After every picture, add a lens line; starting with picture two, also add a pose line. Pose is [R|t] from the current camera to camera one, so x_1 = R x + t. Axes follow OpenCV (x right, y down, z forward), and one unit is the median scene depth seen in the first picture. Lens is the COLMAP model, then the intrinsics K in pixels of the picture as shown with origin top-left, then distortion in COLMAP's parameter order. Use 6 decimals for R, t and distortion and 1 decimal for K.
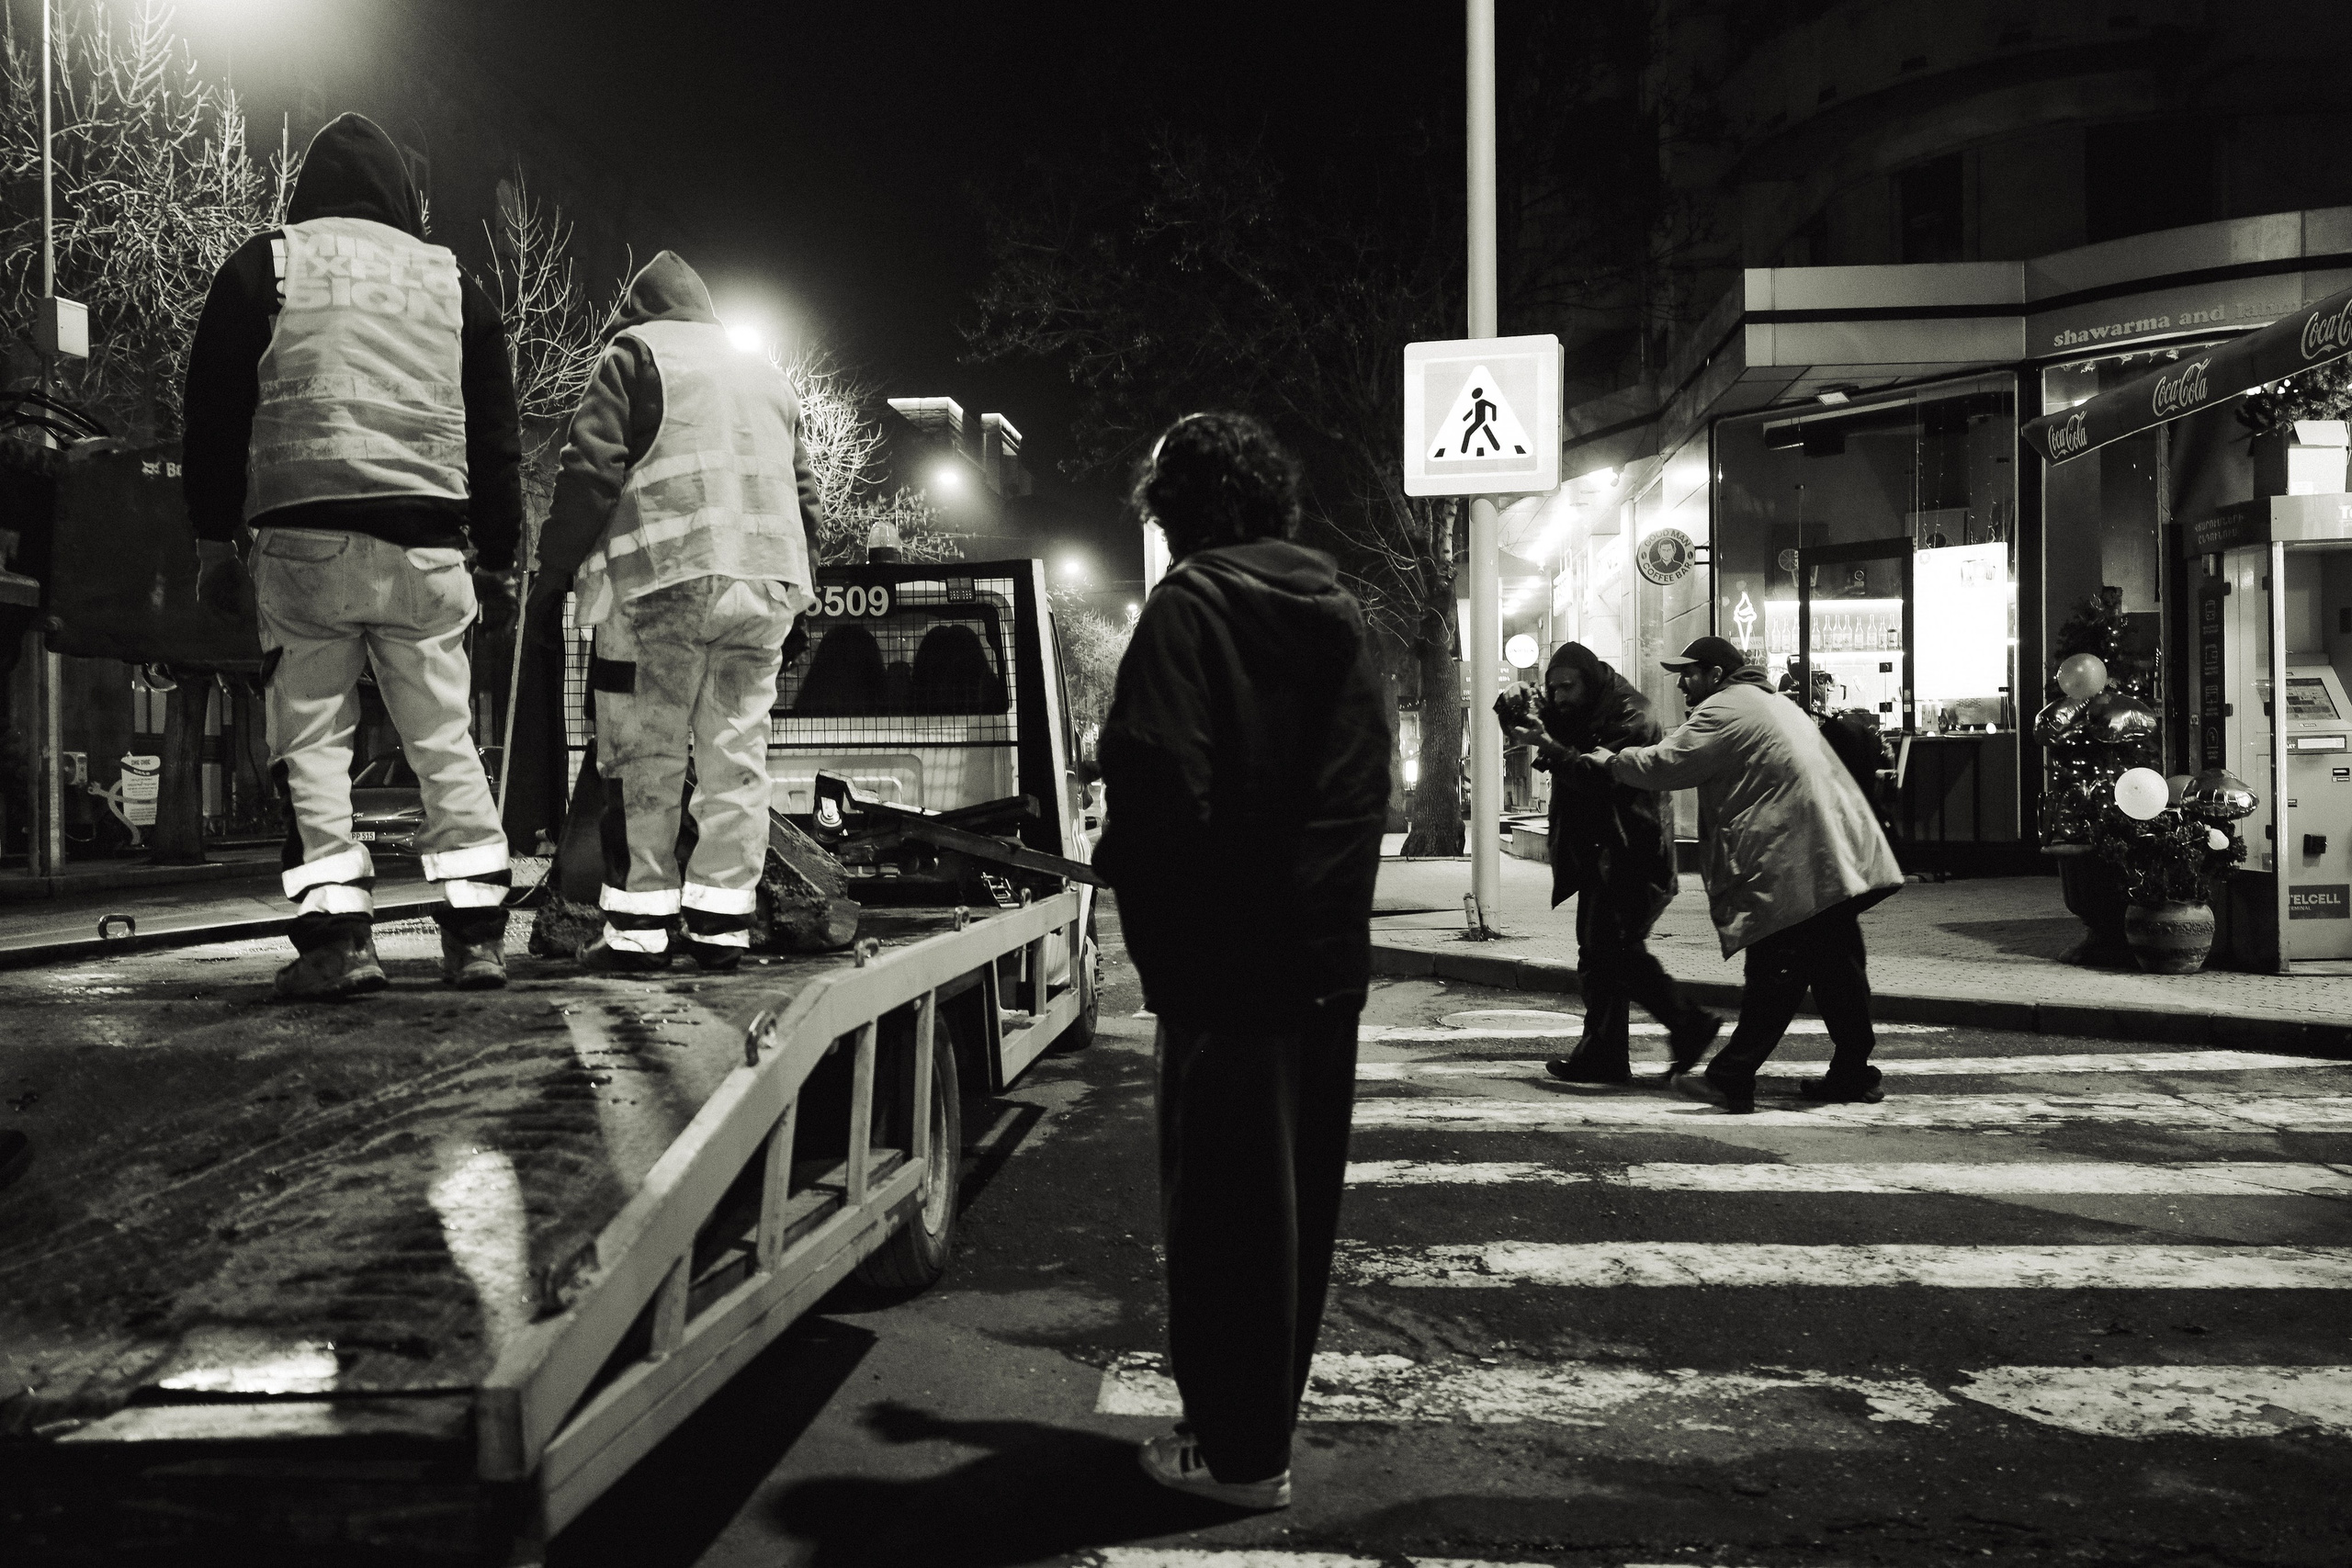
lens RADIAL K [[1908.8, 0, 1158.4], [0, 1908.8, 795.4], [0, 0, 1]] dist [-0.006023, 0.003632]
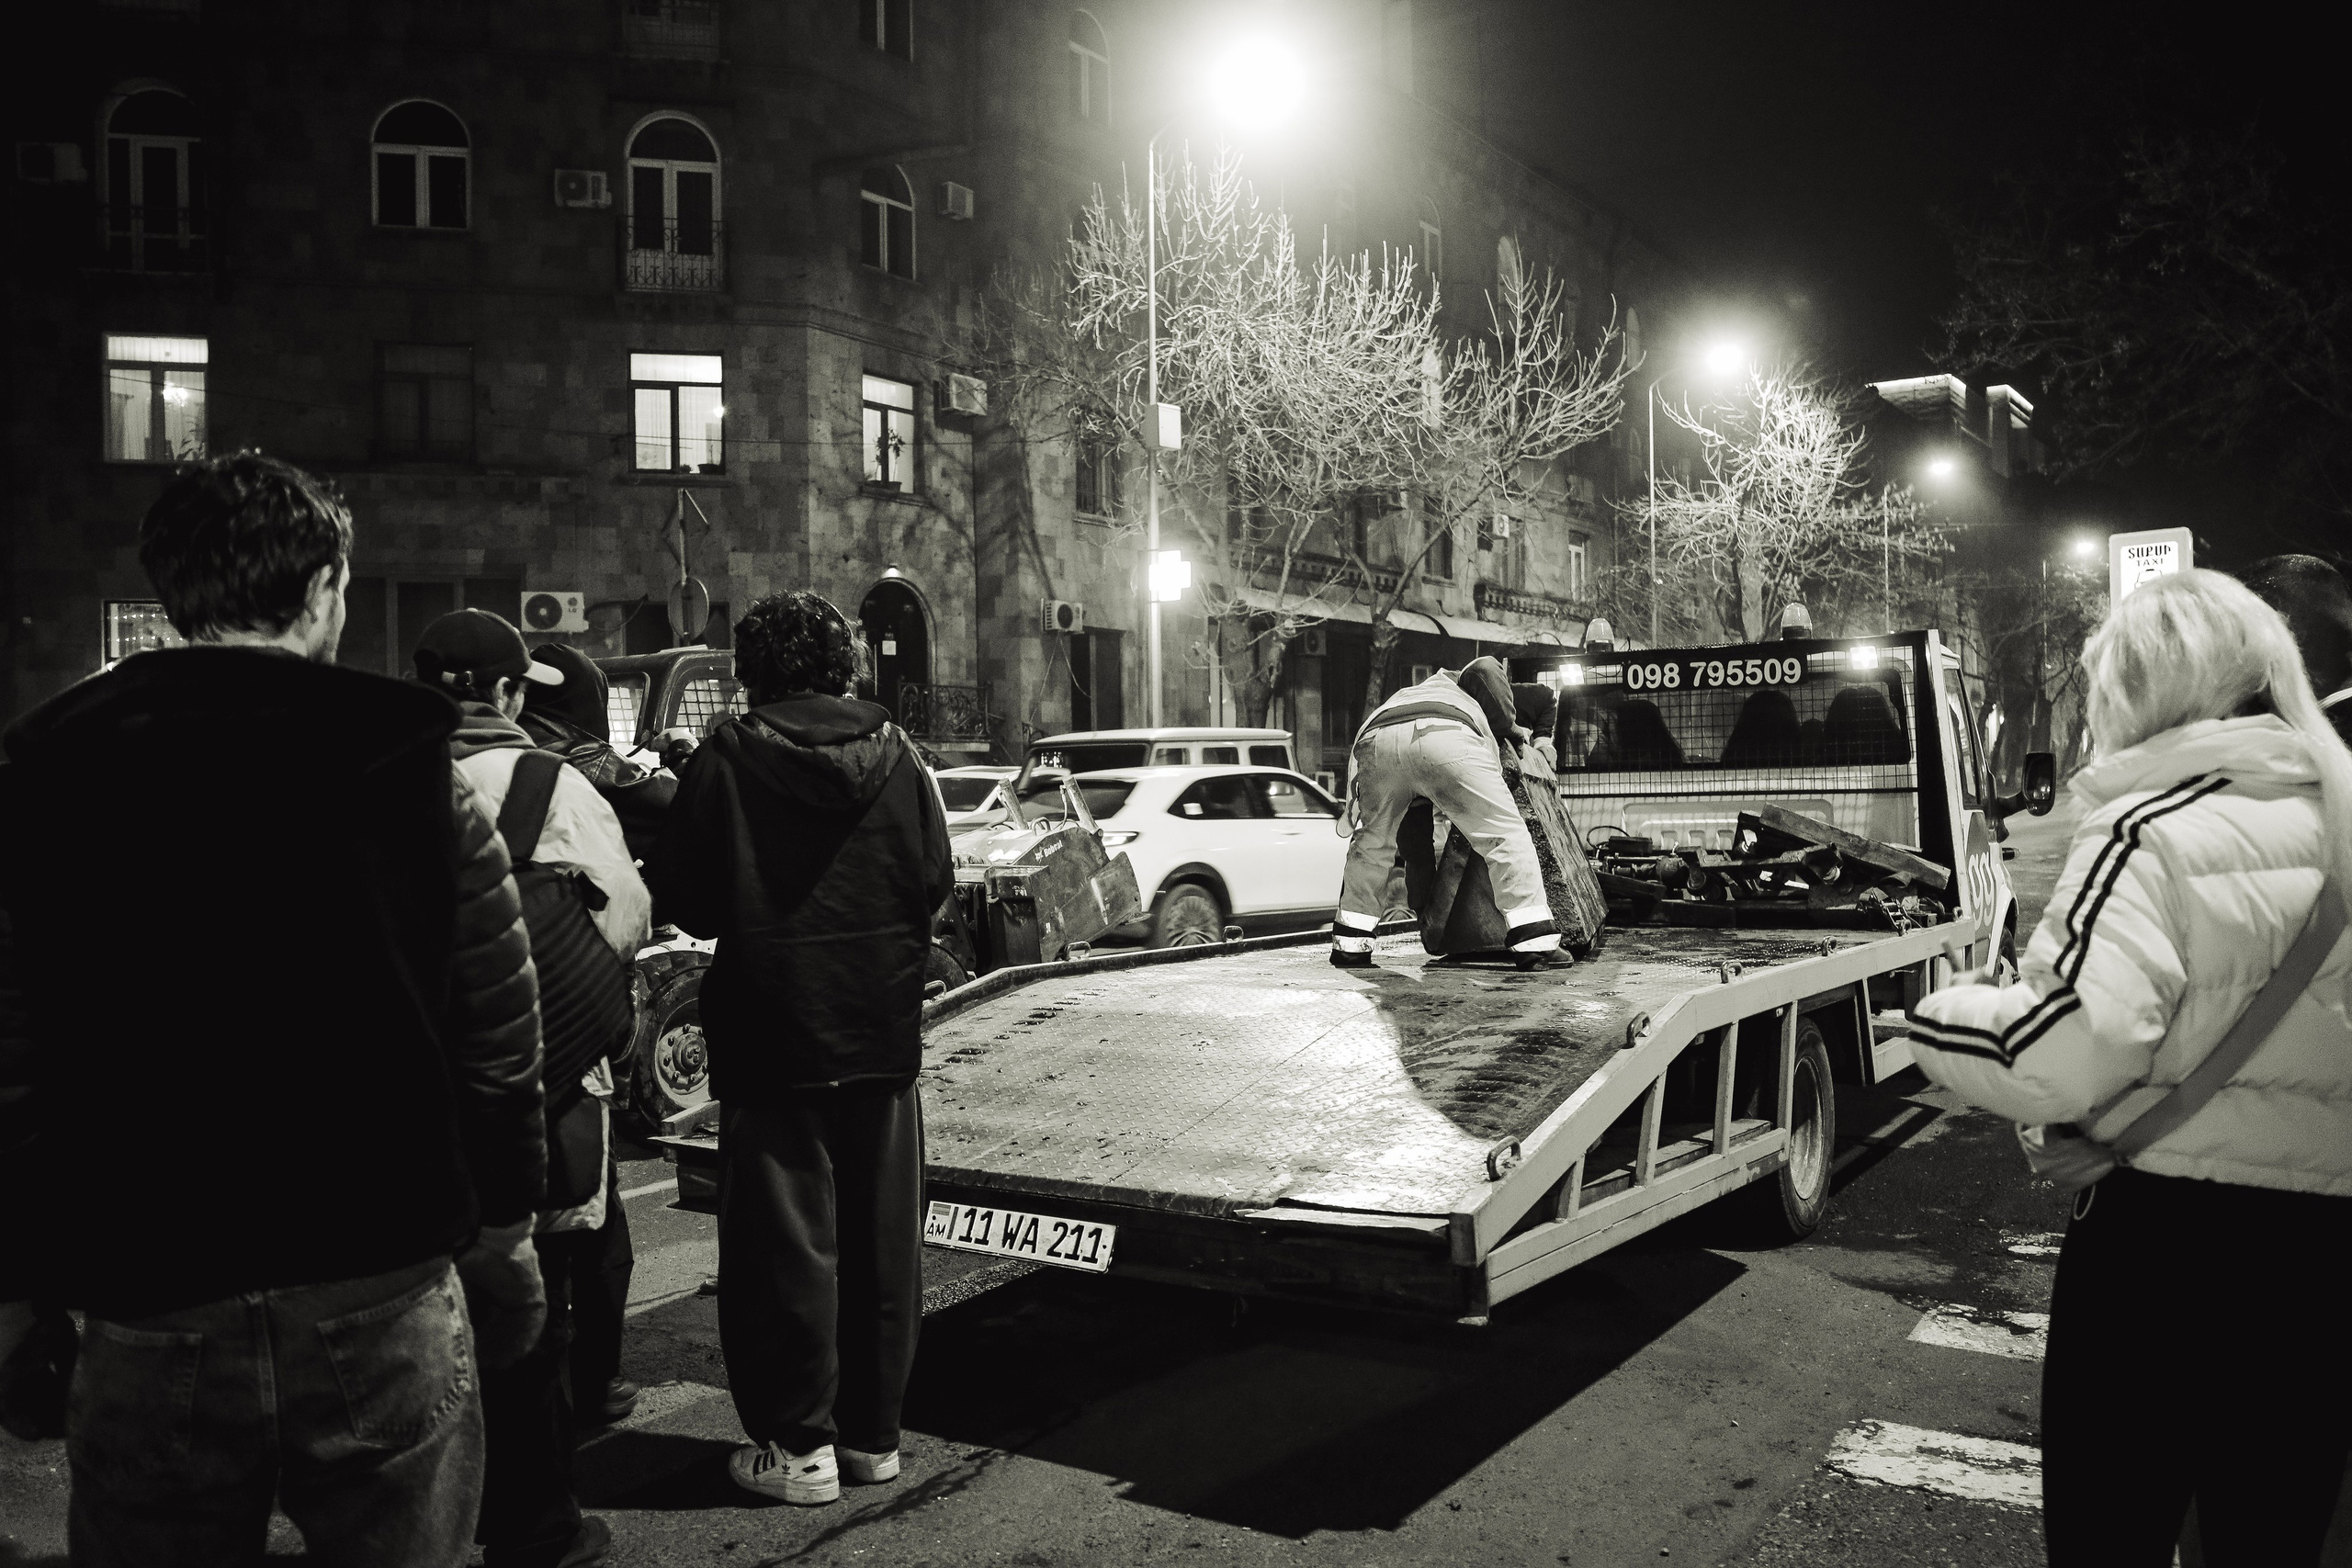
lens RADIAL K [[1861.1, 0, 1188.1], [0, 1861.1, 793.5], [0, 0, 1]] dist [-0.010420, 0.005097]
pose [[0.877283, 0.000675, -0.479972, 0.028980], [0.000868, 0.999995, 0.002992, -0.010501], [0.479972, -0.003041, 0.877278, -0.072682]]
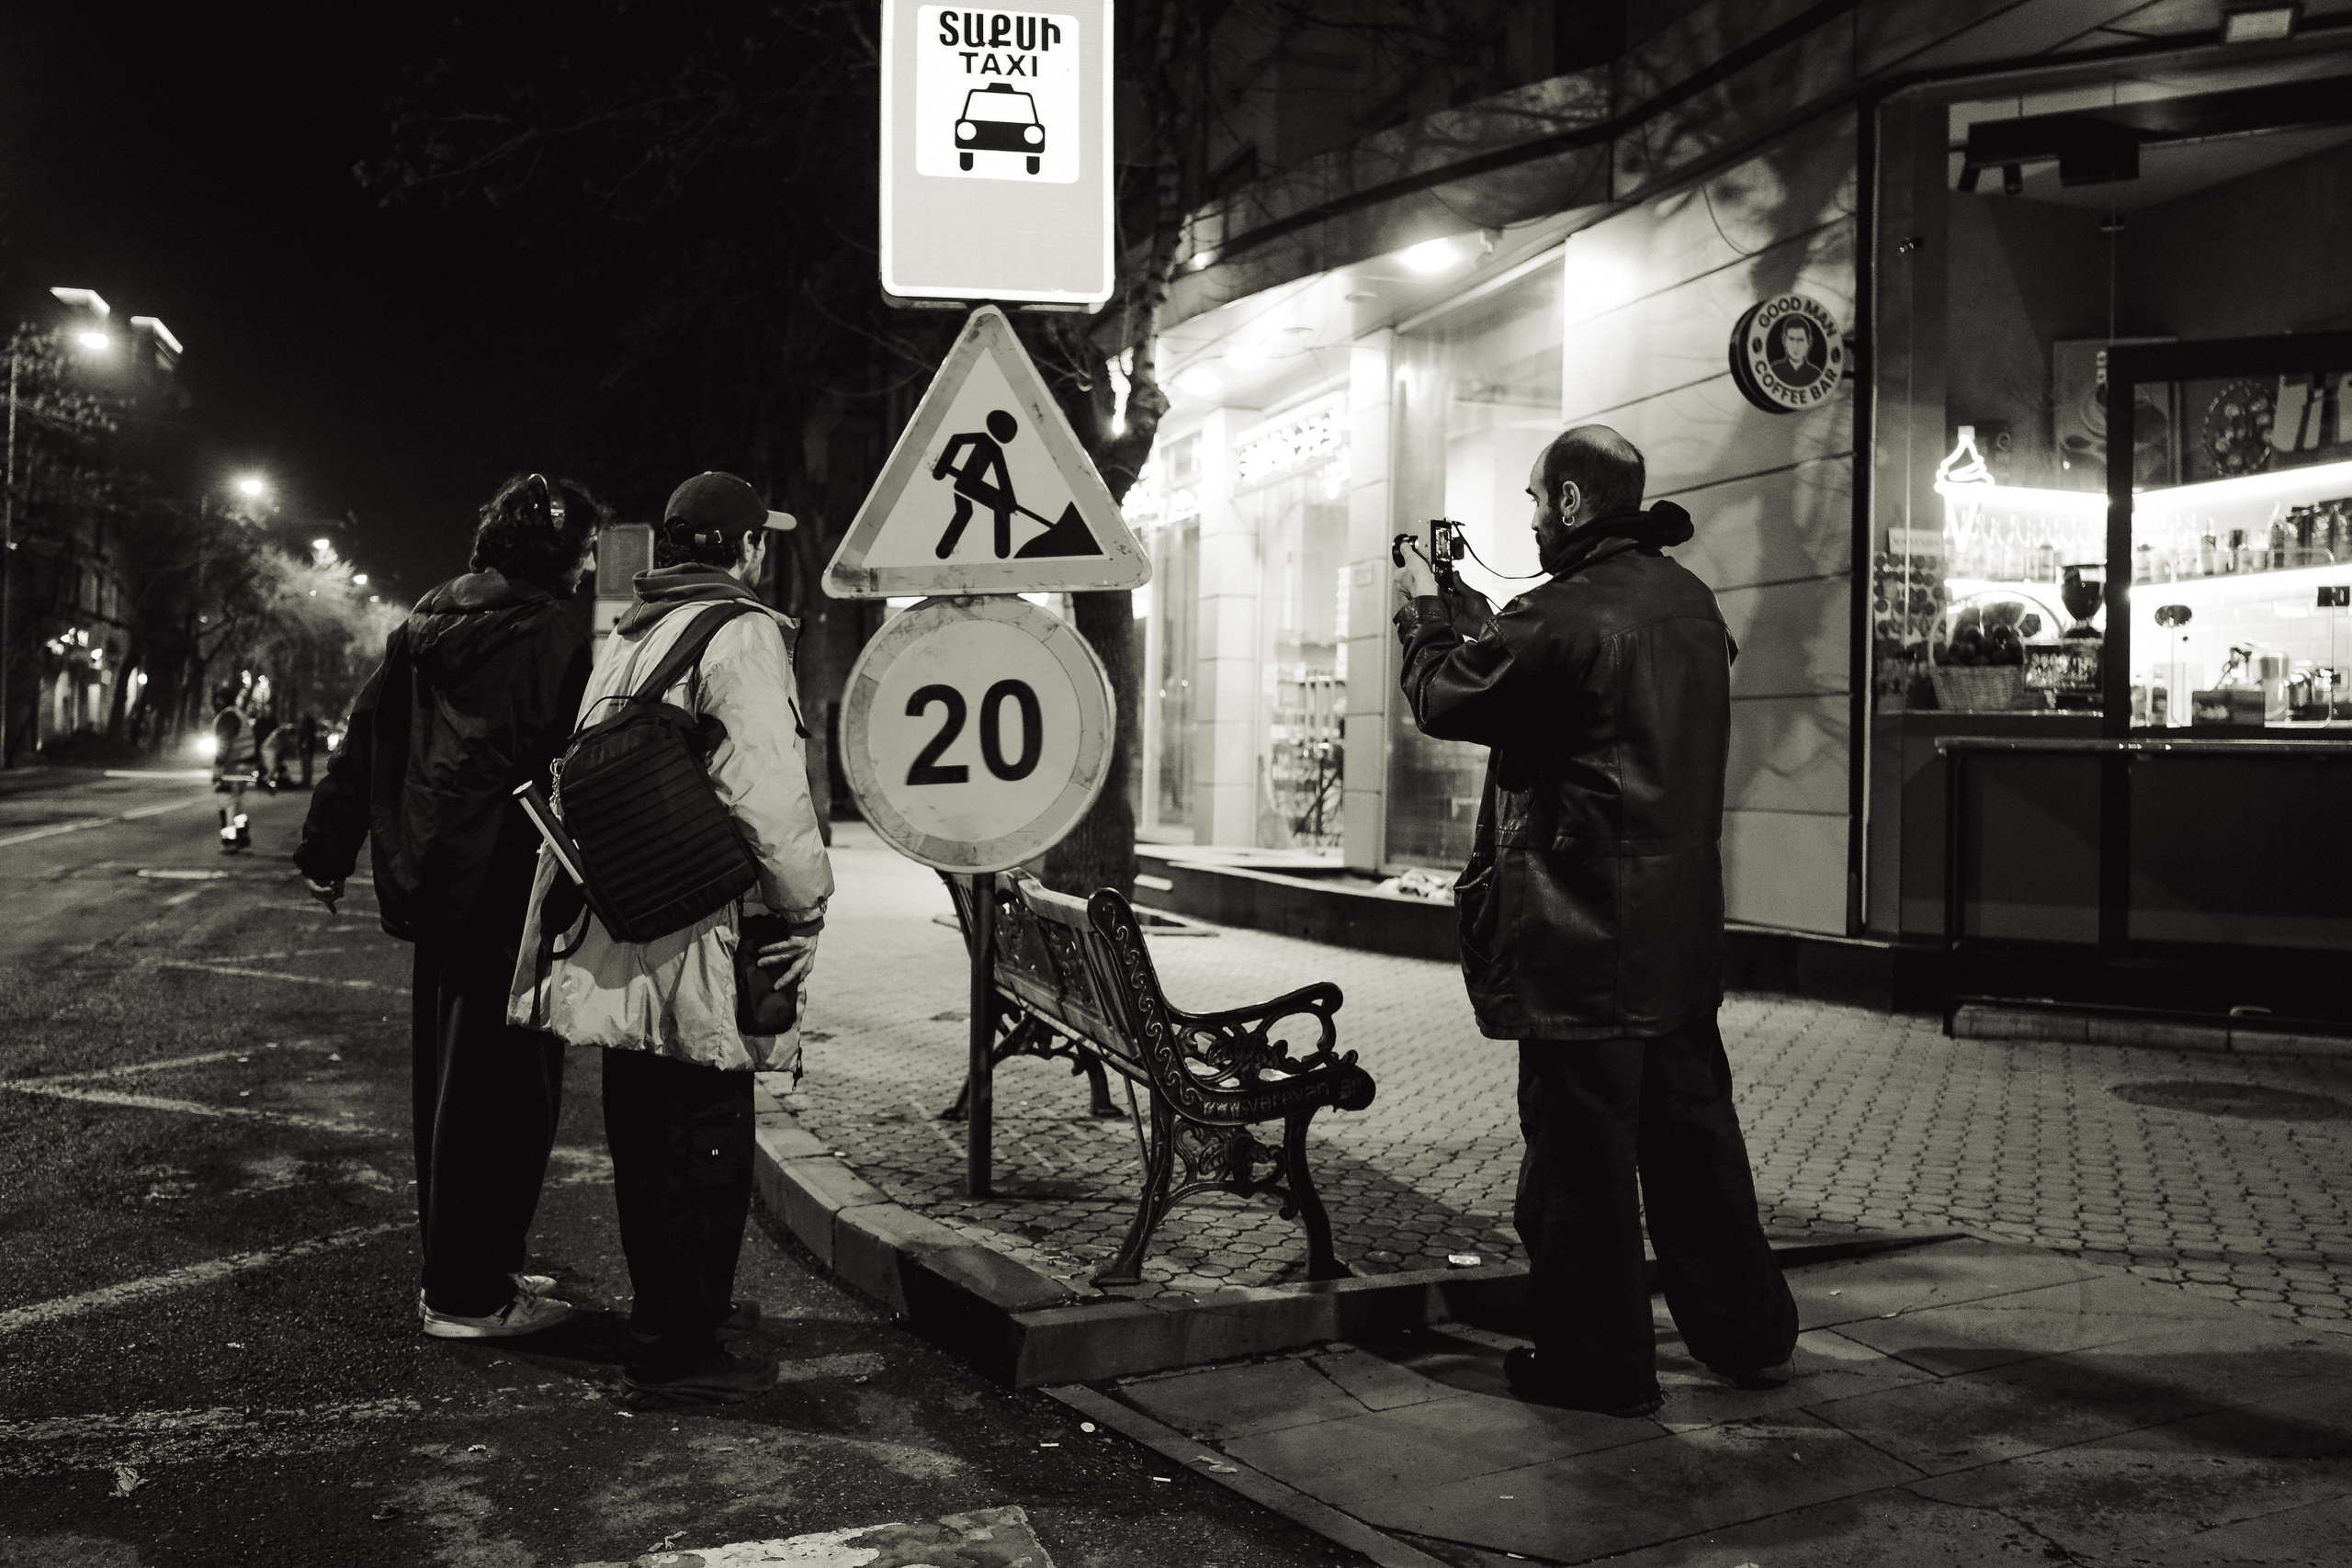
lens RADIAL K [[1939.3, 0, 1113.8], [0, 1939.3, 746.0], [0, 0, 1]] dist [-0.011537, 0.006160]
pose [[0.925763, 0.036947, 0.376294, -0.068634], [-0.030705, 0.999274, -0.022575, -0.007161], [-0.376855, 0.009345, 0.926225, 0.536871]]
